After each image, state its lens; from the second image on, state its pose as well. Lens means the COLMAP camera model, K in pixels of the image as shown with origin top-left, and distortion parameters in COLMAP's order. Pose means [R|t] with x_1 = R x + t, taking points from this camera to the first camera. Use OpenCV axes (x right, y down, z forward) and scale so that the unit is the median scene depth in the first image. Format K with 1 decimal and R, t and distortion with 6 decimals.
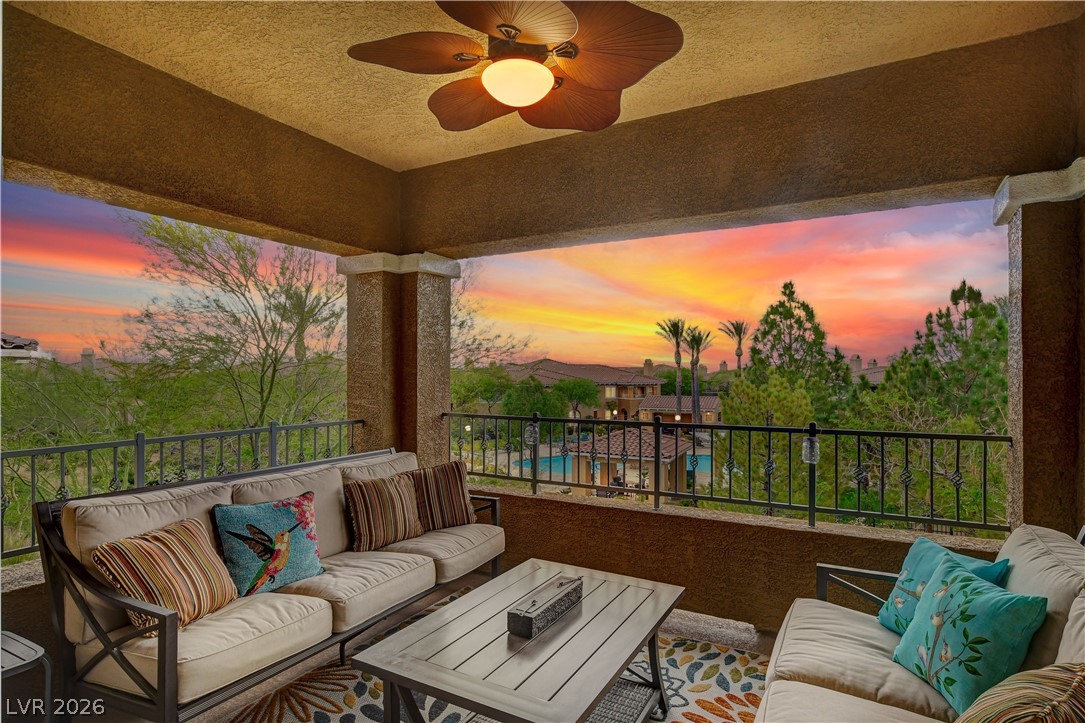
lens RADIAL K [[571.1, 0, 545.7], [0, 571.1, 366.0], [0, 0, 1]] dist [-0.003121, -0.000194]
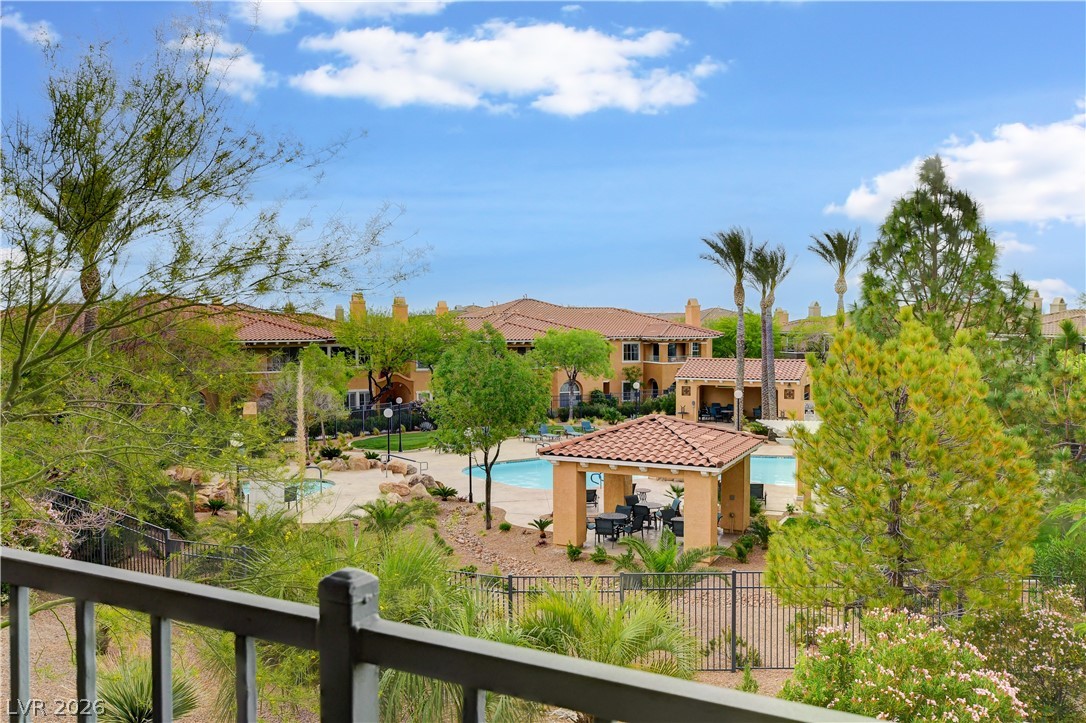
lens RADIAL K [[888.7, 0, 543.0], [0, 888.7, 361.5], [0, 0, 1]] dist [0.013785, 0.004181]
pose [[0.999976, -0.001461, 0.006770, 0.033583], [0.001077, 0.998412, 0.056317, 0.004141], [-0.006841, -0.056309, 0.998390, 0.113285]]
